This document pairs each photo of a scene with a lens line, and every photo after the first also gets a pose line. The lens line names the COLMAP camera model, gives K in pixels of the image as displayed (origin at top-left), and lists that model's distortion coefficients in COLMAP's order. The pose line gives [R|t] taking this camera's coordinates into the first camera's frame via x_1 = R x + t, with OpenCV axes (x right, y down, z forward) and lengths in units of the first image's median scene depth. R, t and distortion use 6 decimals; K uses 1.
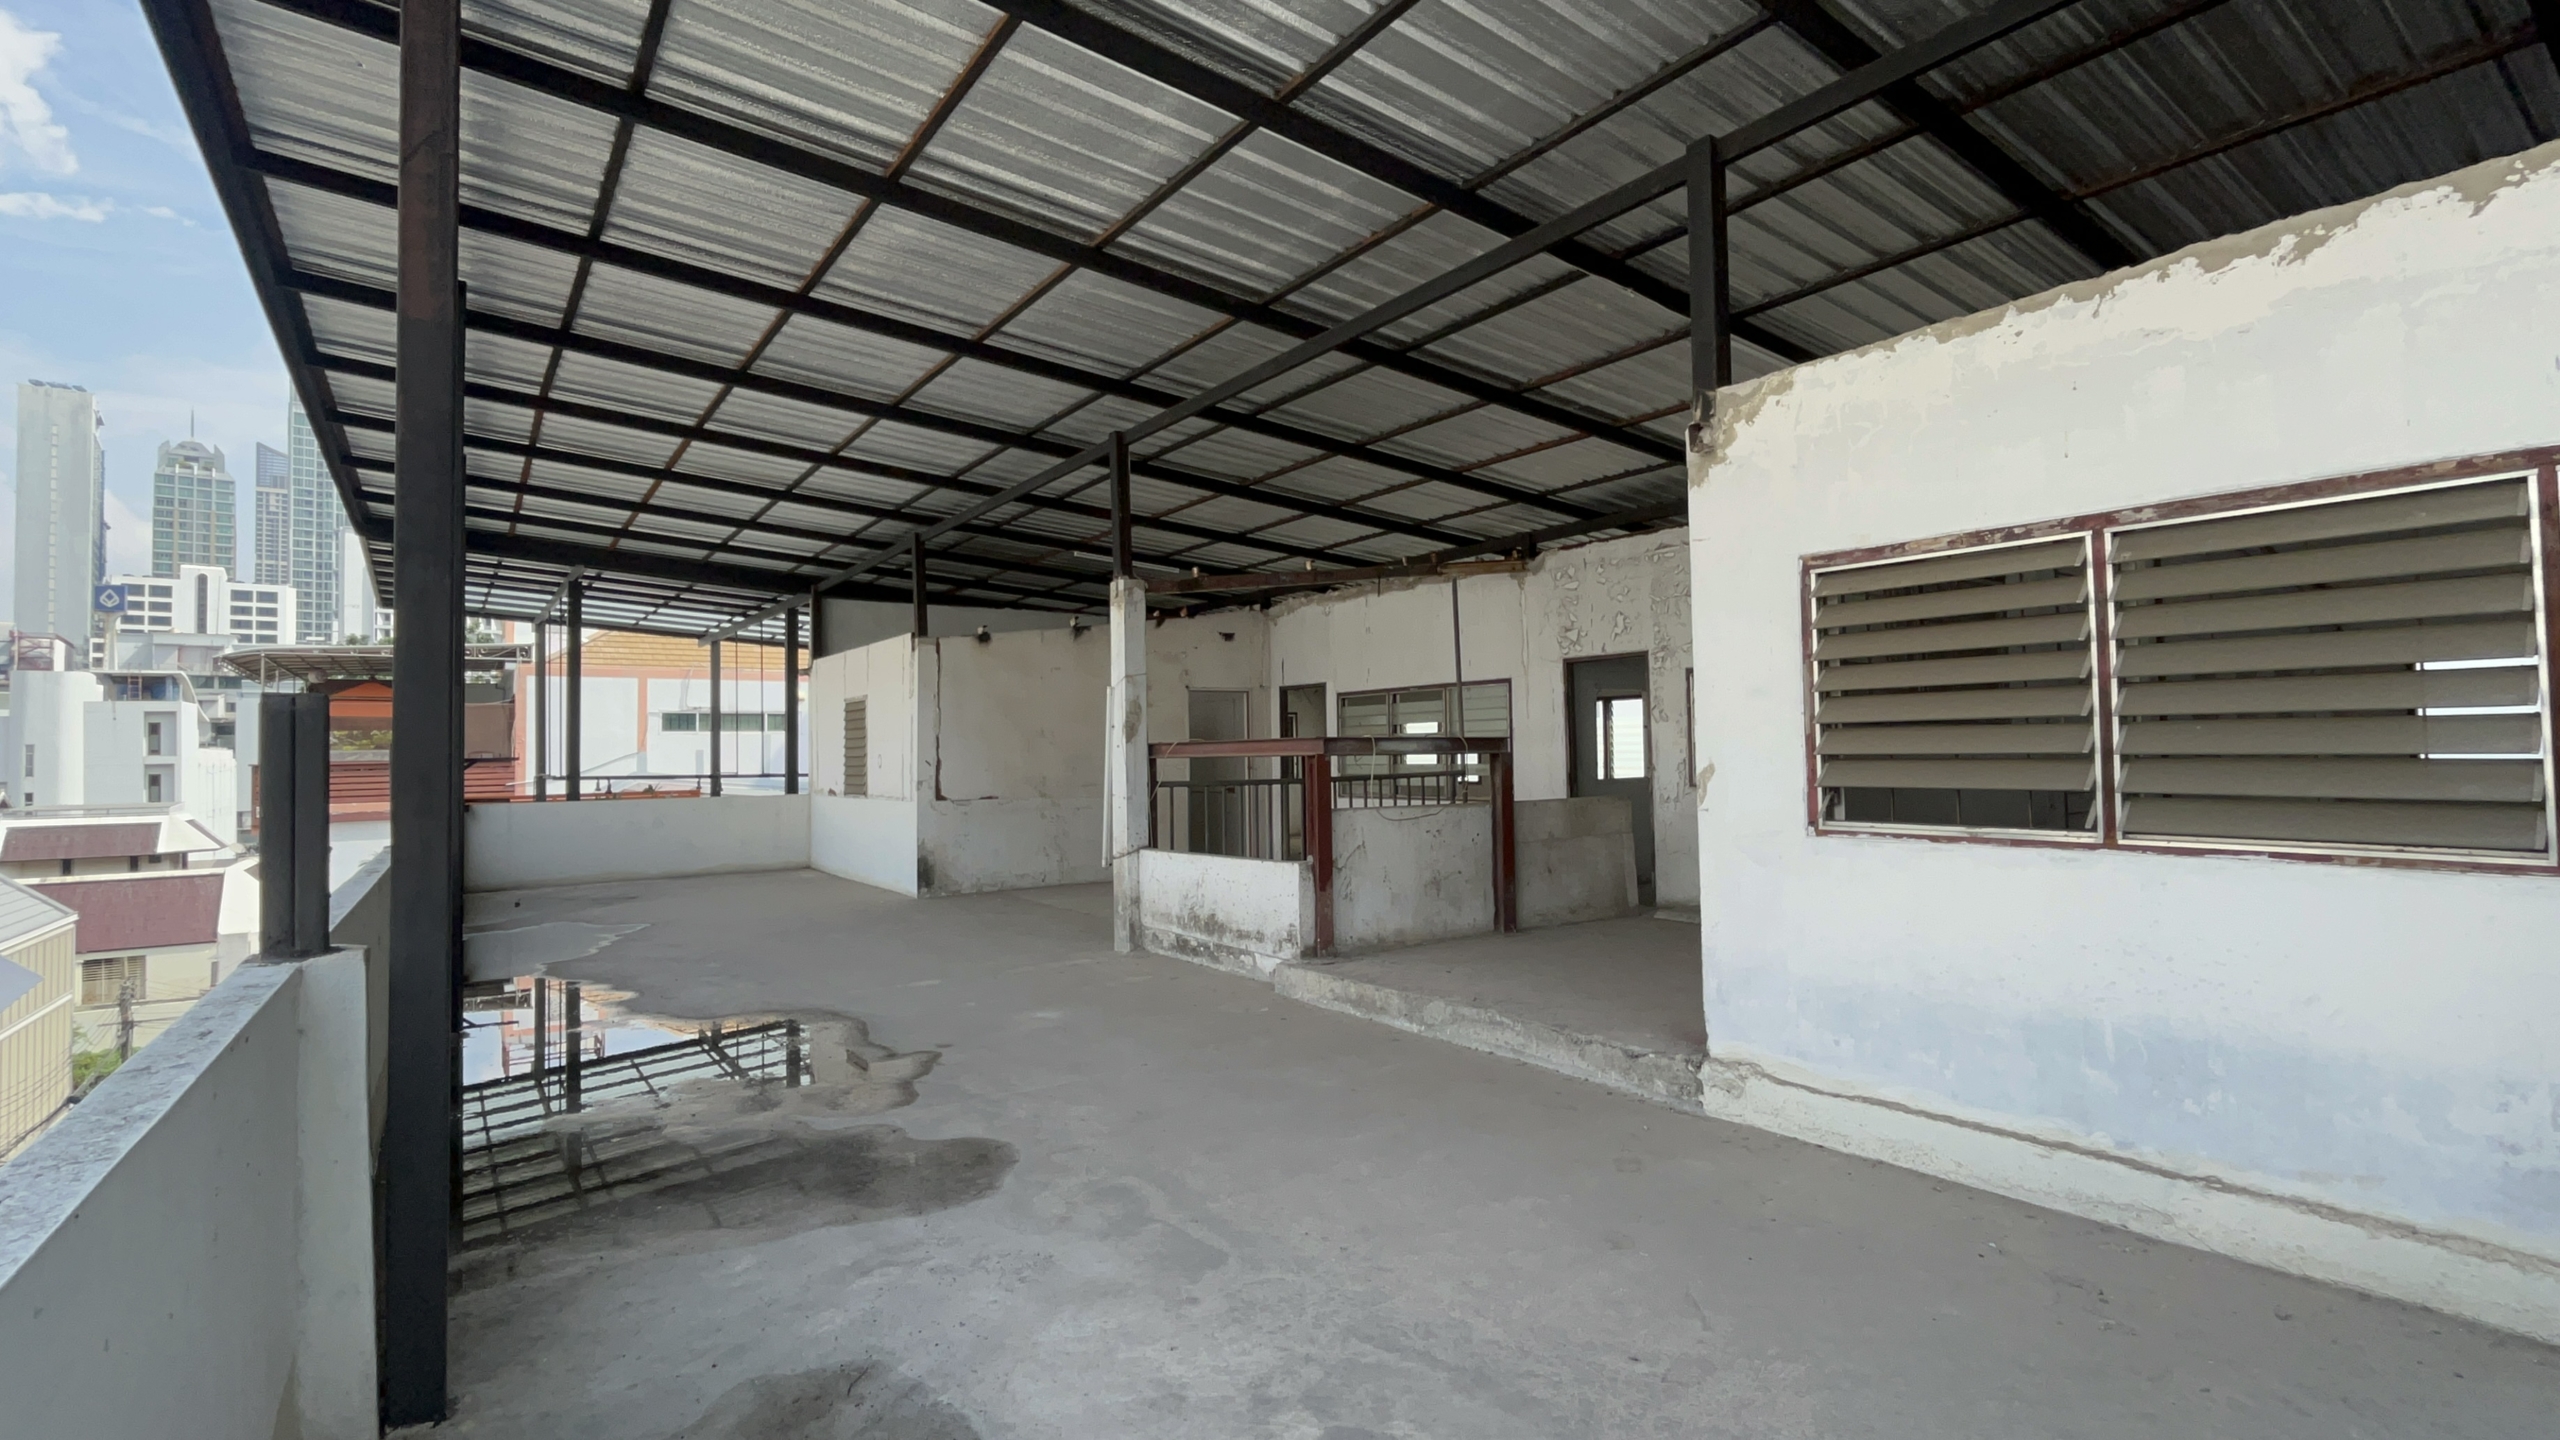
lens RADIAL K [[1151.8, 0, 1282.8], [0, 1151.8, 718.5], [0, 0, 1]] dist [-0.003112, -0.000161]
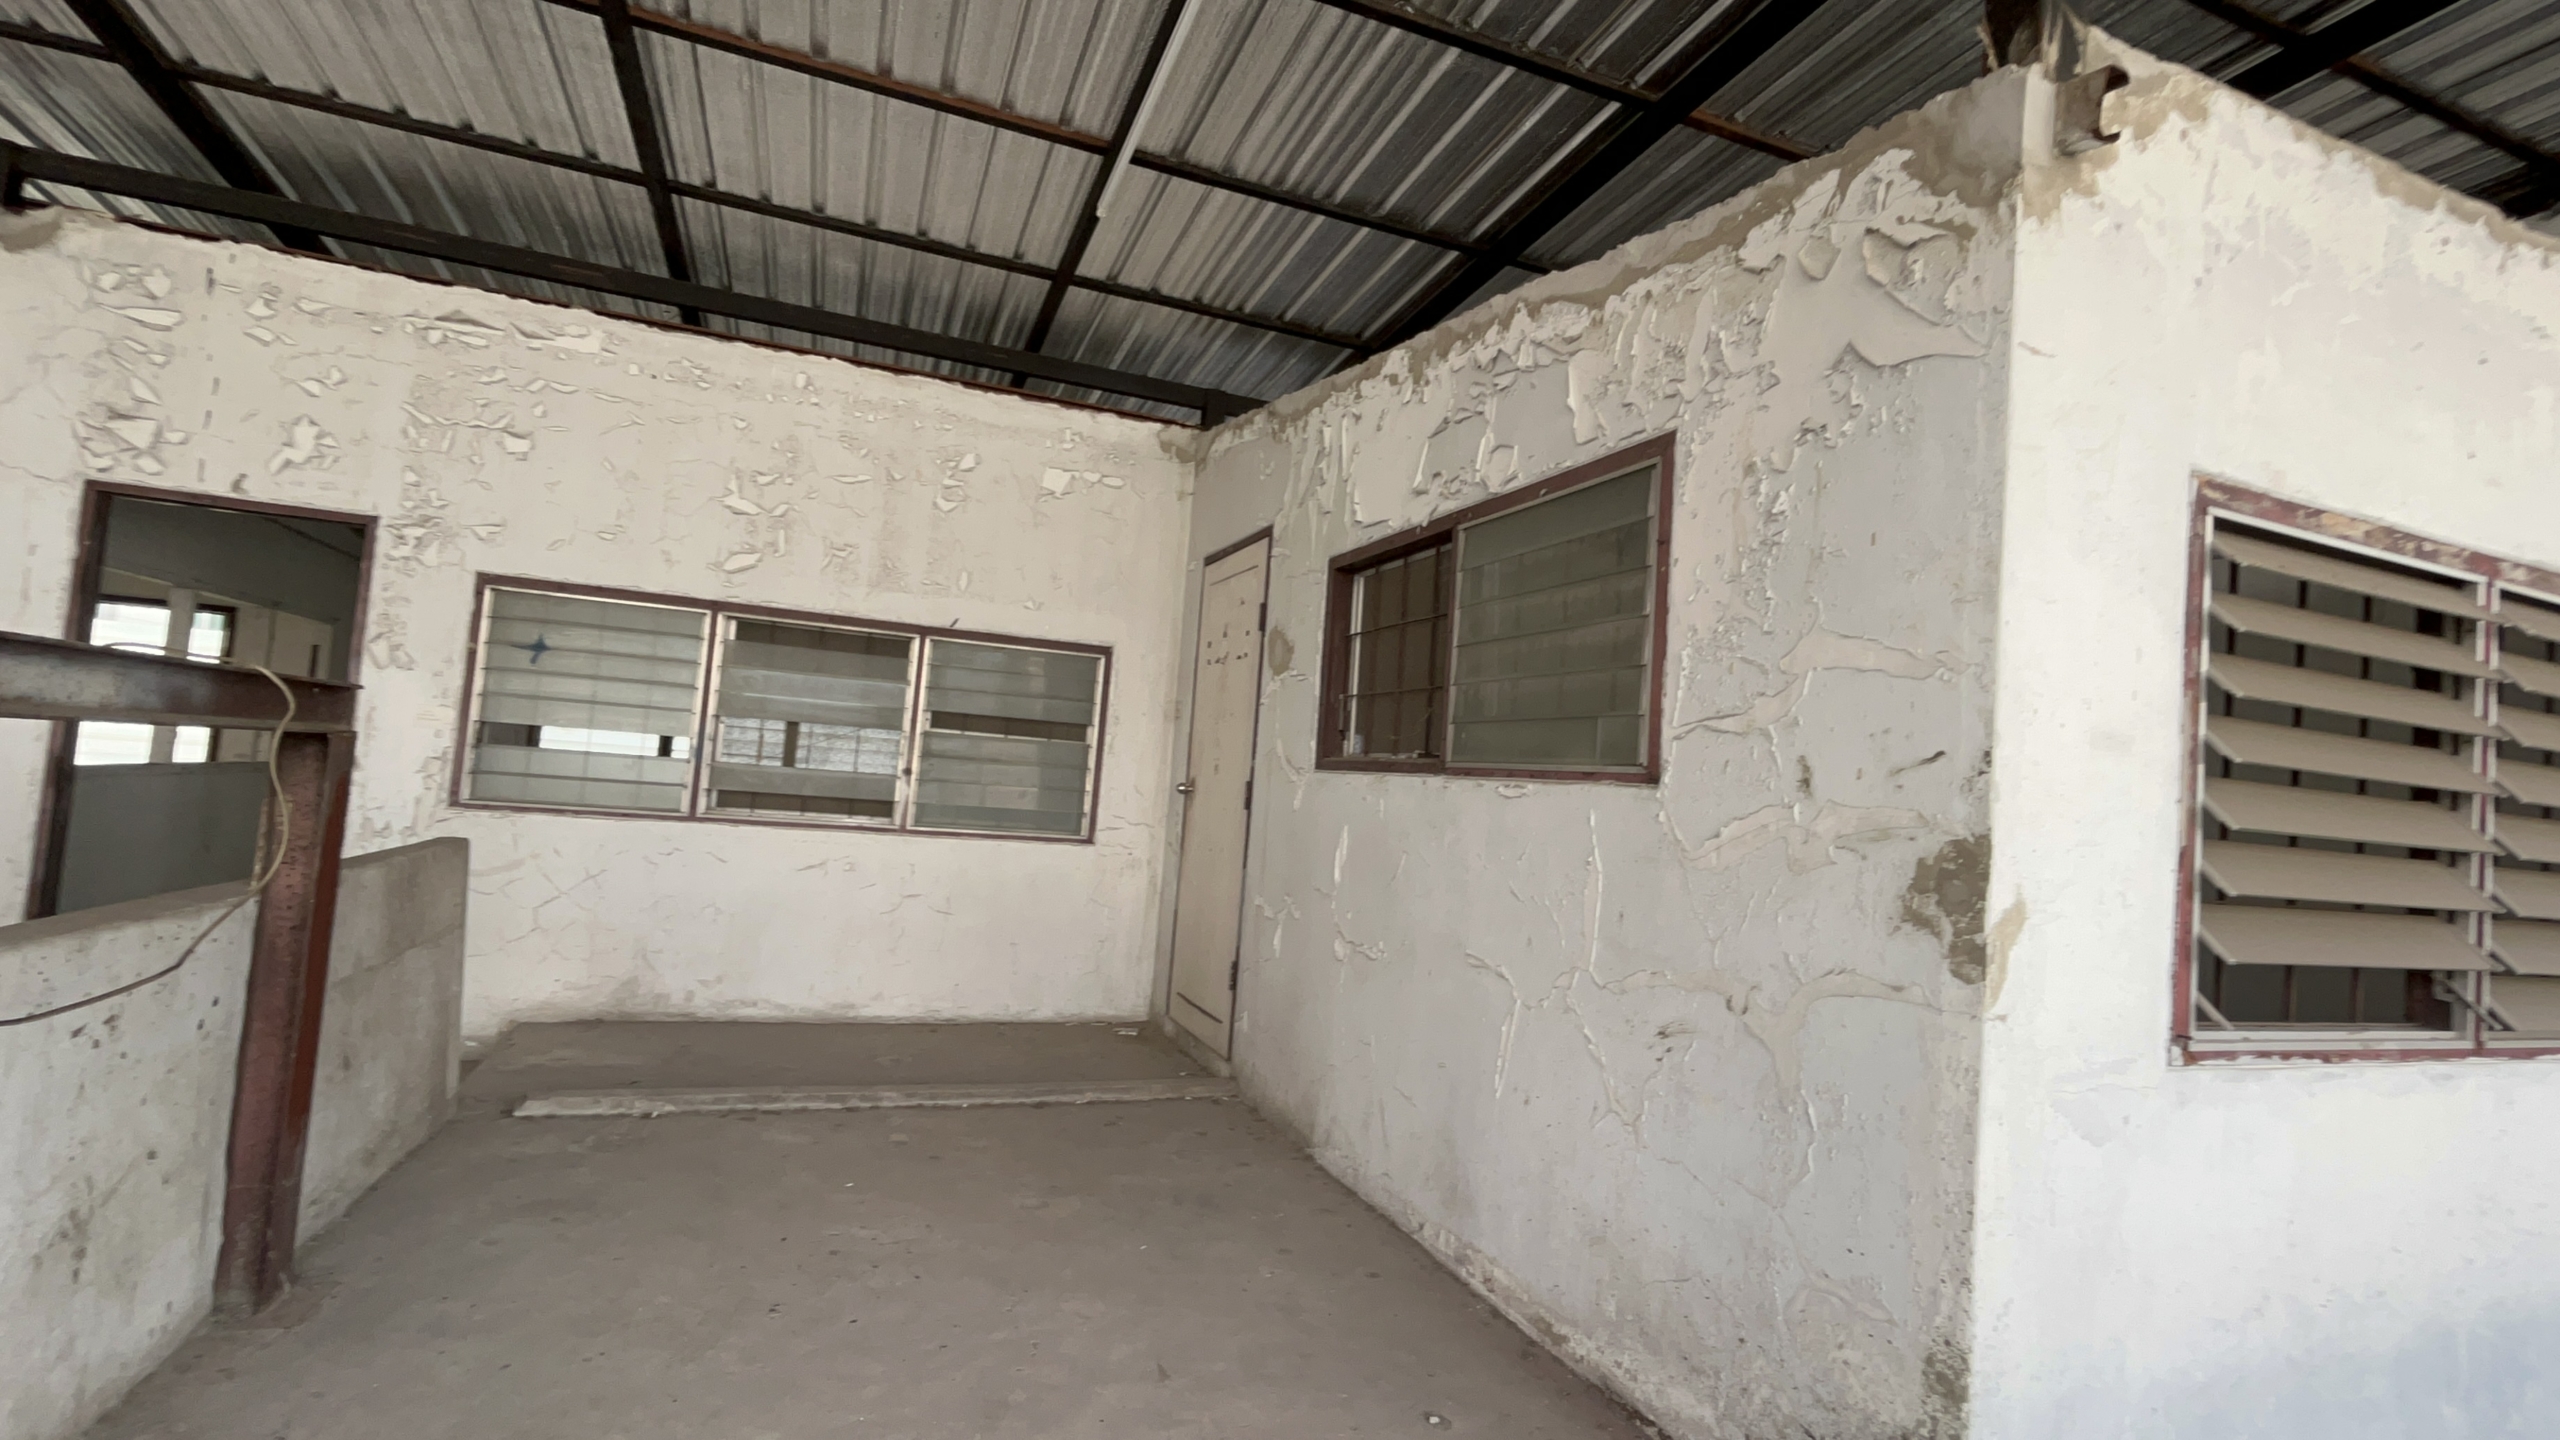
lens RADIAL K [[1151.8, 0, 1274.4], [0, 1151.8, 717.6], [0, 0, 1]] dist [-0.003112, -0.000161]
pose [[0.255394, 0.092145, 0.962436, -0.093313], [-0.110837, 0.991676, -0.065532, 0.032717], [-0.960463, -0.089937, 0.263481, 1.231734]]
